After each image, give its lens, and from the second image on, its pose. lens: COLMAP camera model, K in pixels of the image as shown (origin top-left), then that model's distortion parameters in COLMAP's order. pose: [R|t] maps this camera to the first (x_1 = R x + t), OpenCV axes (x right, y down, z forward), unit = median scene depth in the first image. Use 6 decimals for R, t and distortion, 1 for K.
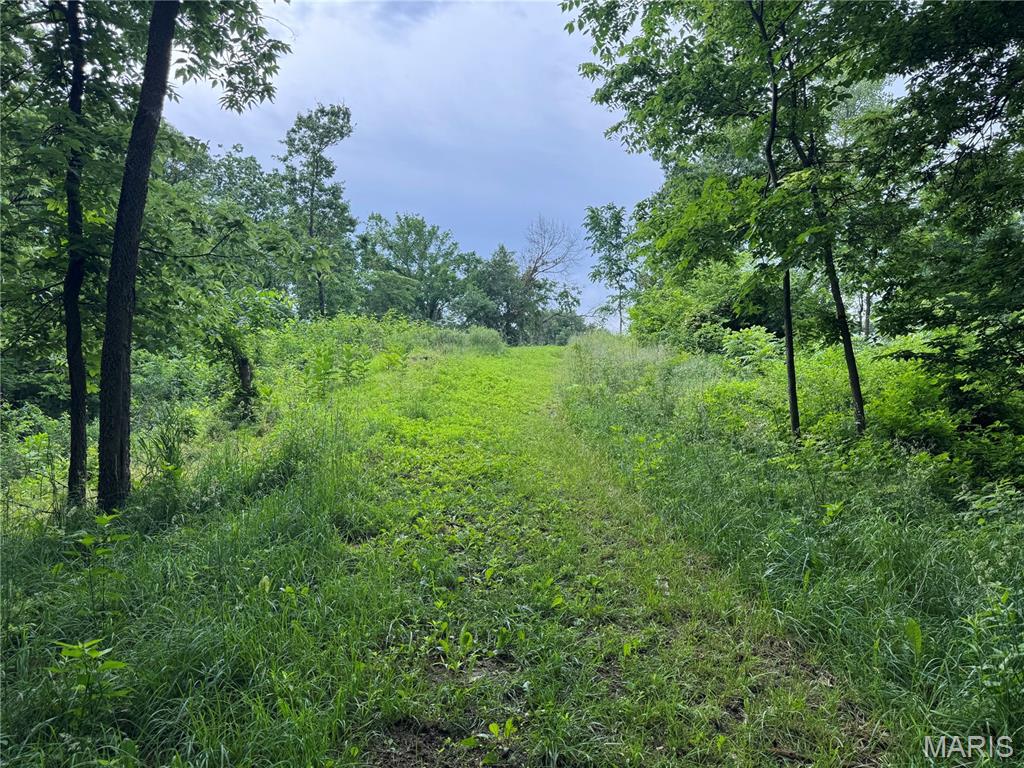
lens RADIAL K [[719.8, 0, 506.5], [0, 719.8, 383.7], [0, 0, 1]] dist [0.023952, -0.026982]
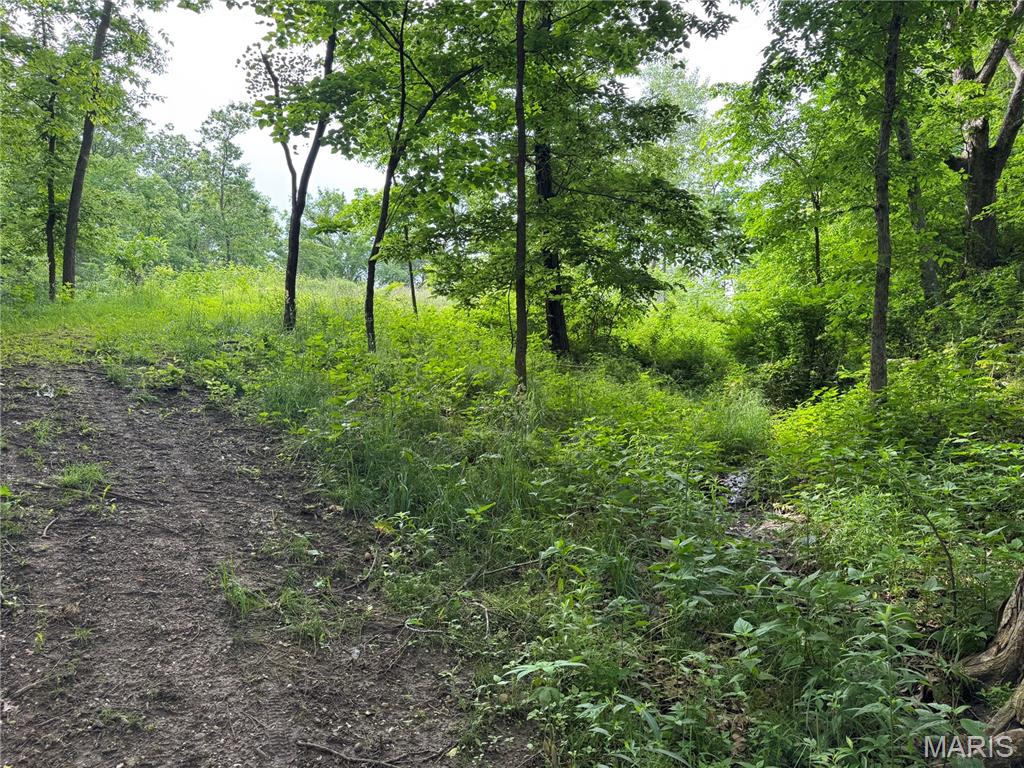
lens RADIAL K [[719.8, 0, 517.5], [0, 719.8, 383.9], [0, 0, 1]] dist [0.023952, -0.026982]
pose [[0.997138, 0.017989, 0.073435, 0.158938], [-0.020206, 0.999359, 0.029560, 0.059033], [-0.072856, -0.030959, 0.996862, -0.310810]]
